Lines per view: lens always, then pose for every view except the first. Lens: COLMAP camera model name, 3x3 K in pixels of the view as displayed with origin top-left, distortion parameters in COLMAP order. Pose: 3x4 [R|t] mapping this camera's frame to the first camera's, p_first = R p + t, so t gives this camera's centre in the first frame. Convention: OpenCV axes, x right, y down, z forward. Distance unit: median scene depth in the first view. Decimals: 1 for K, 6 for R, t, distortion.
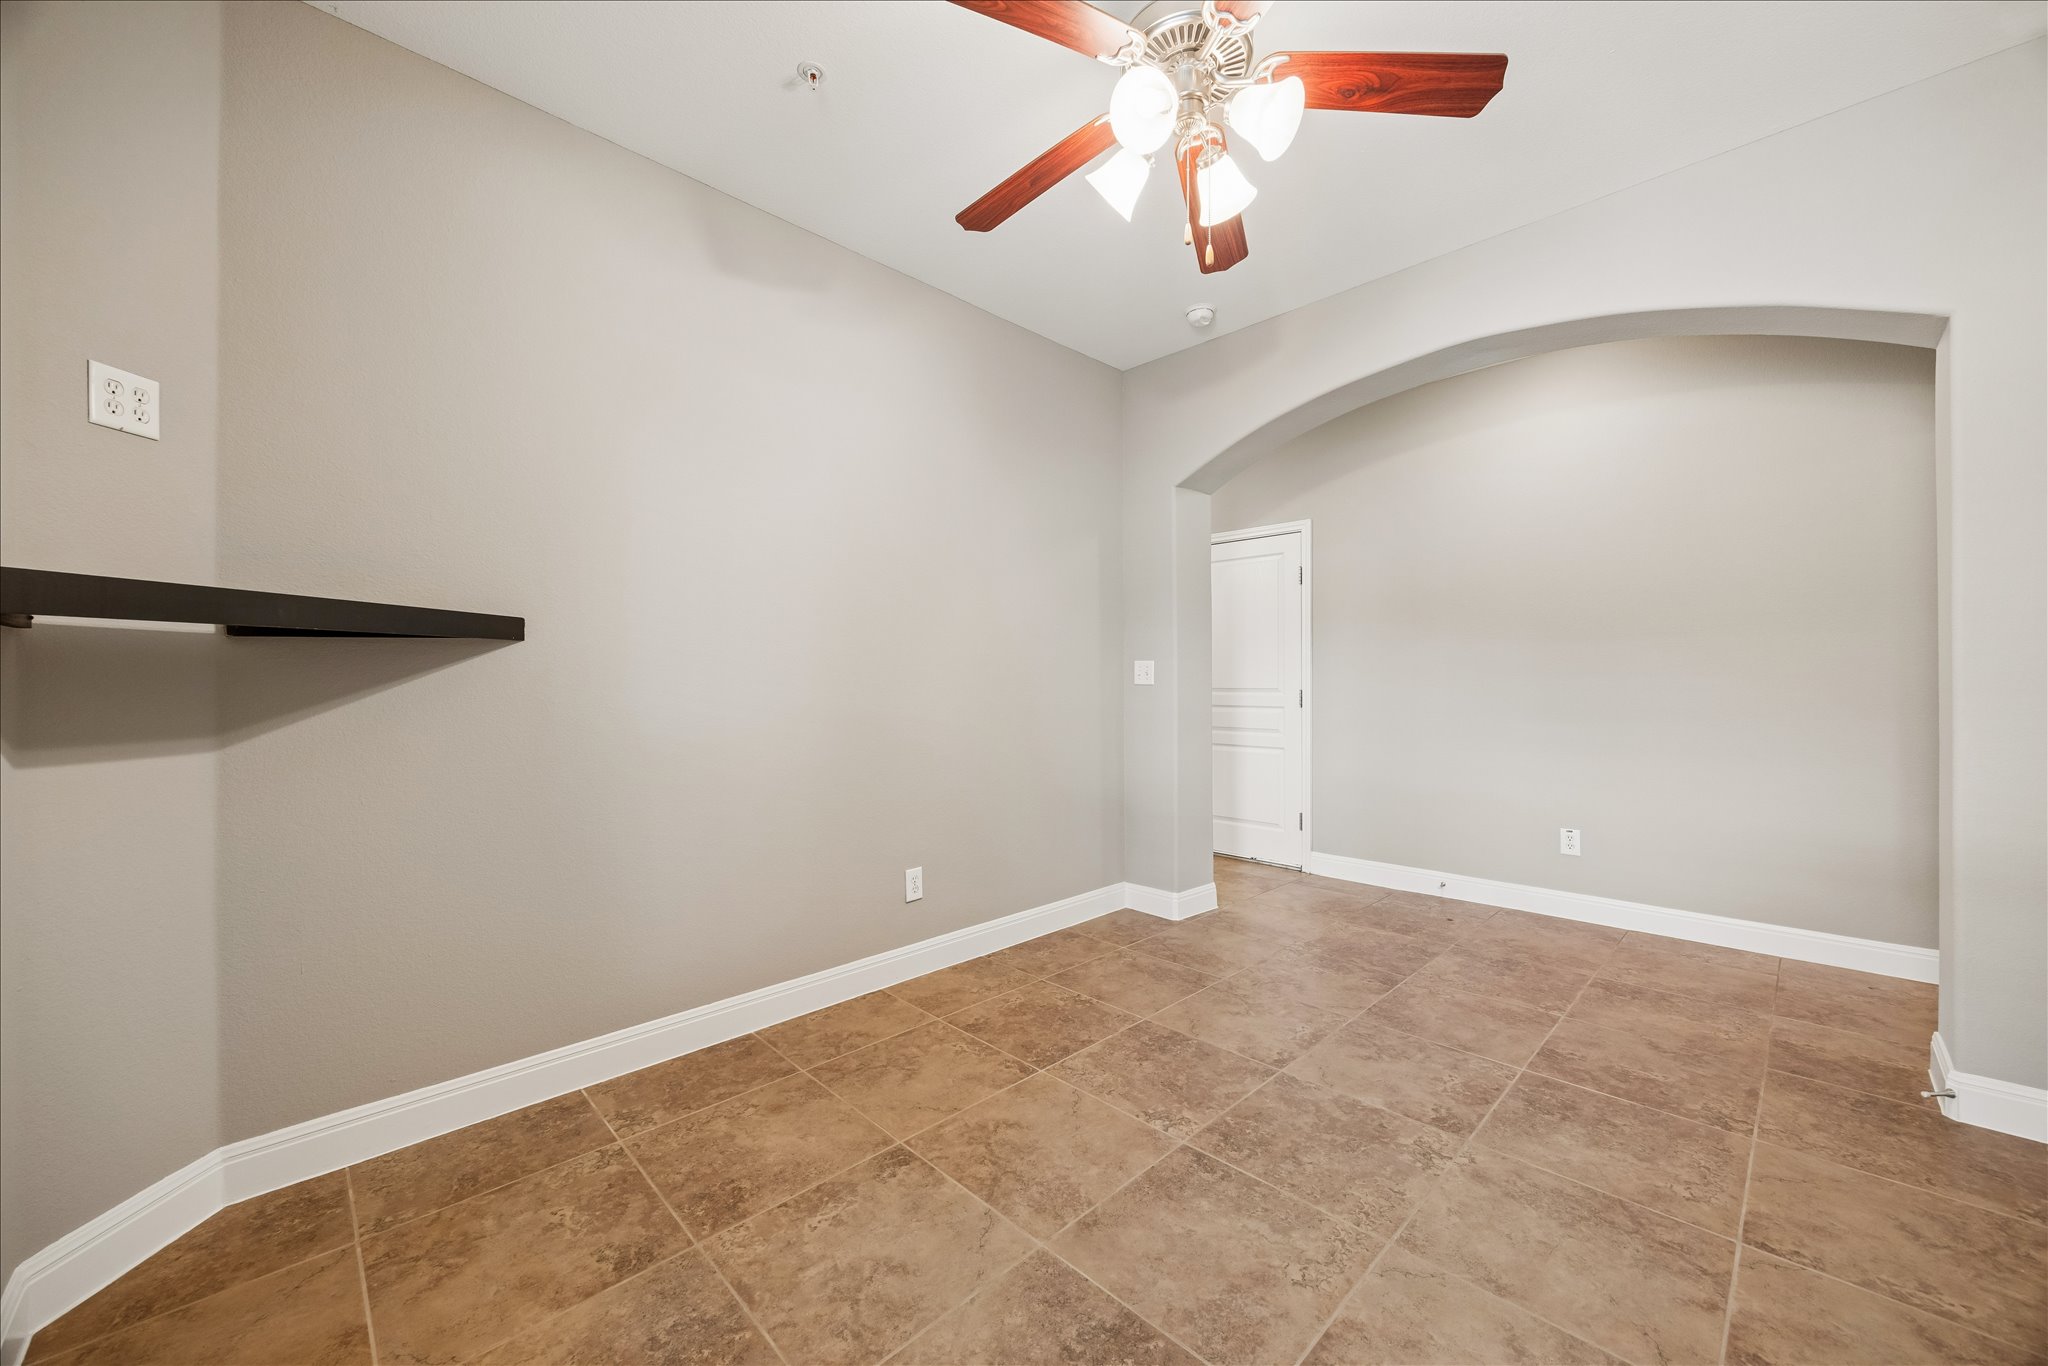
lens RADIAL K [[782.9, 0, 1023.7], [0, 782.9, 670.2], [0, 0, 1]] dist [0.007858, 0.000078]
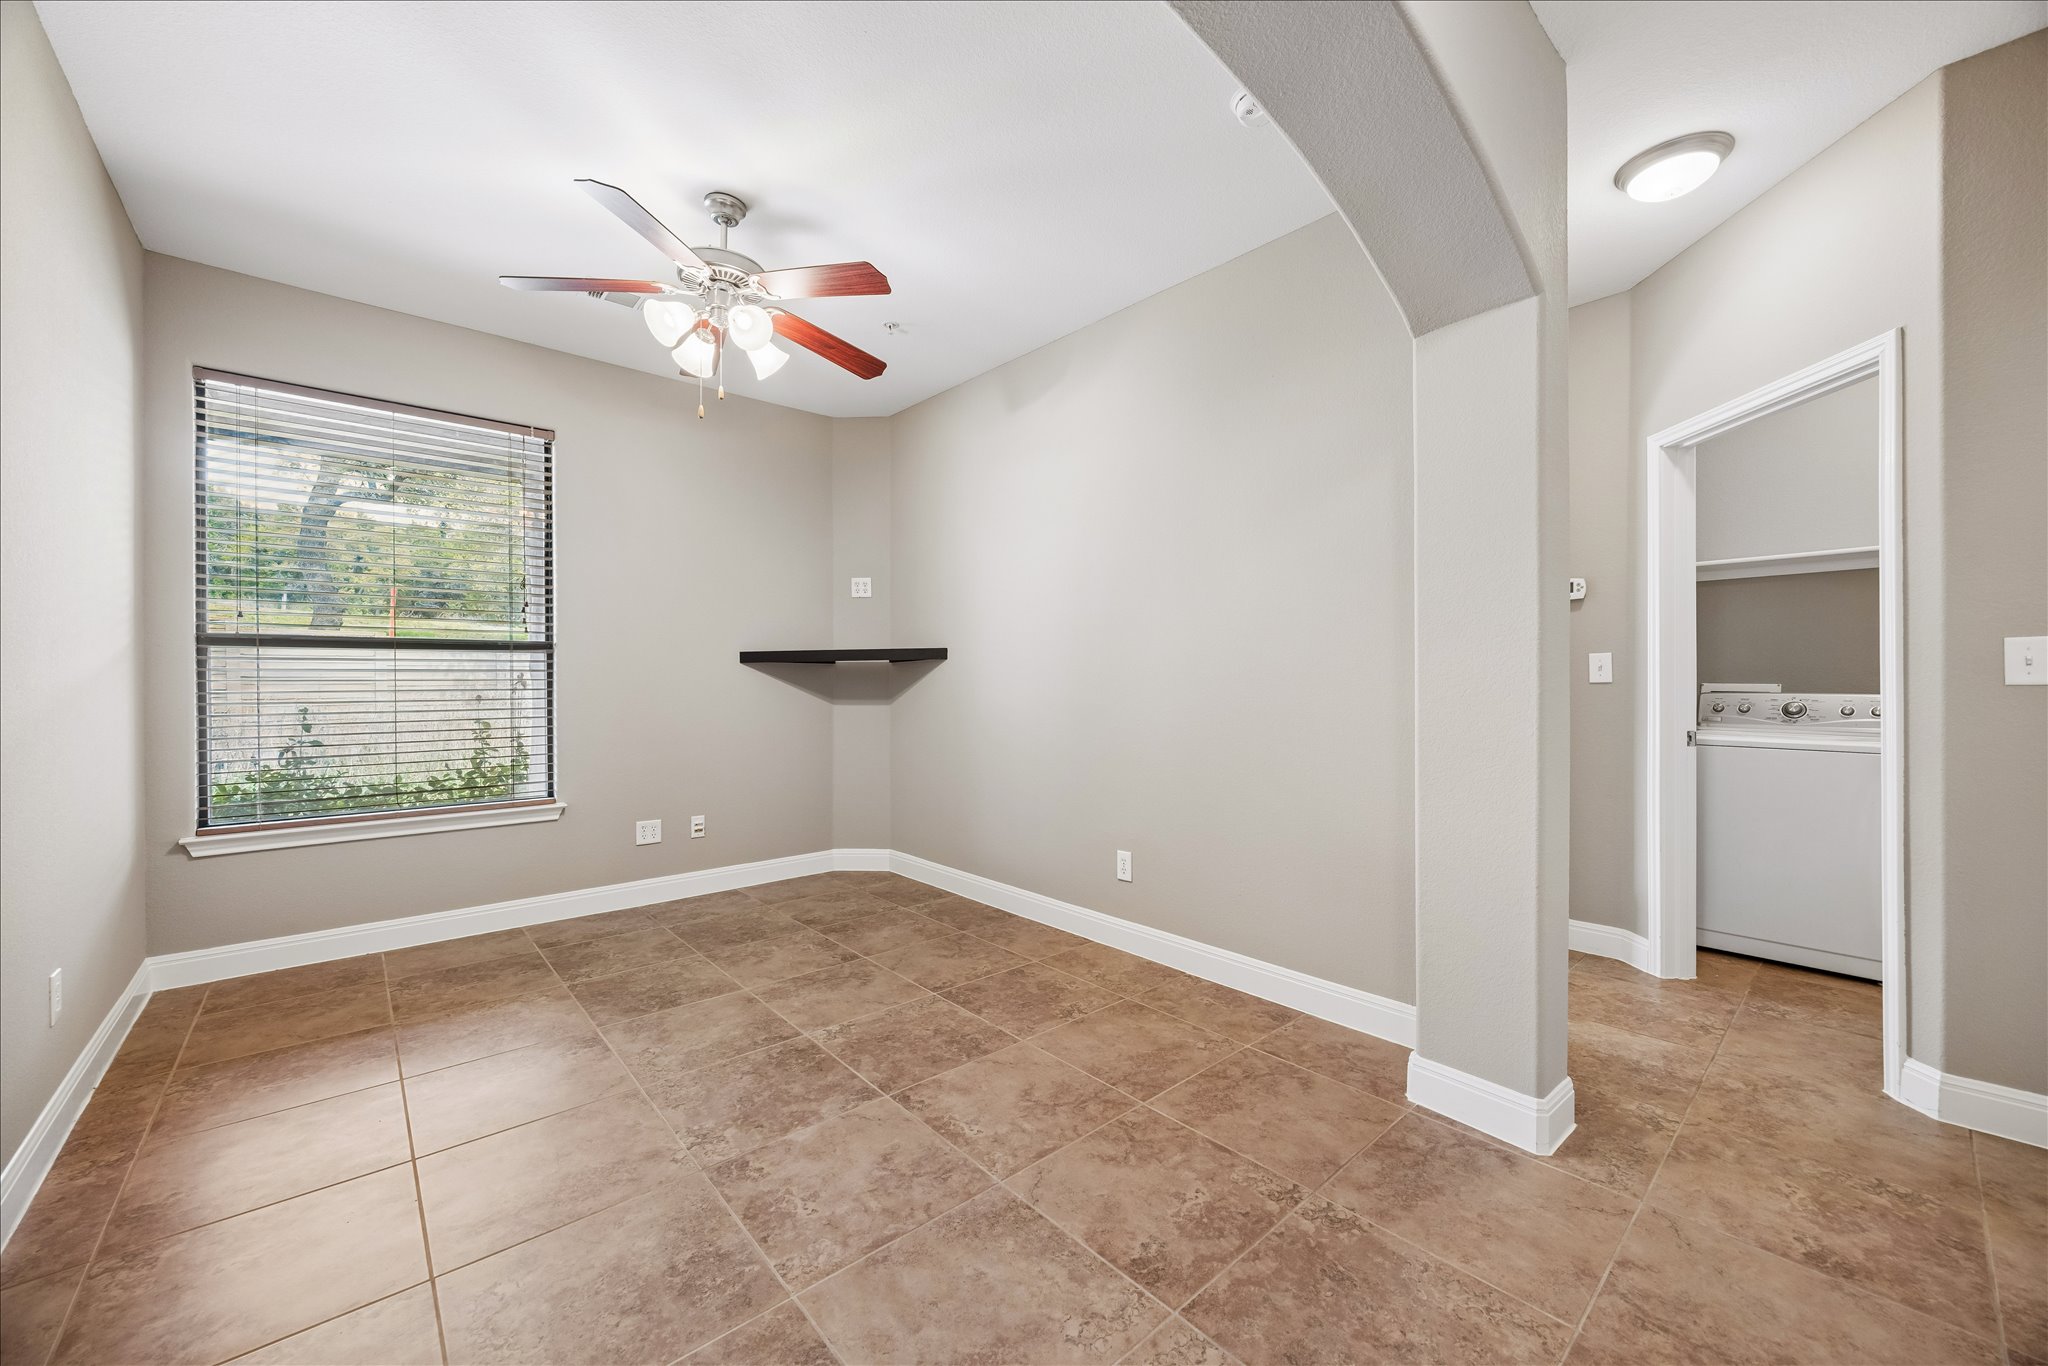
lens RADIAL K [[782.9, 0, 1032.4], [0, 782.9, 696.9], [0, 0, 1]] dist [0.007858, 0.000078]
pose [[-0.058351, 0.020767, -0.998080, 1.244658], [0.019283, 0.999621, 0.019672, 0.021302], [0.998110, -0.018098, -0.058730, 1.241756]]
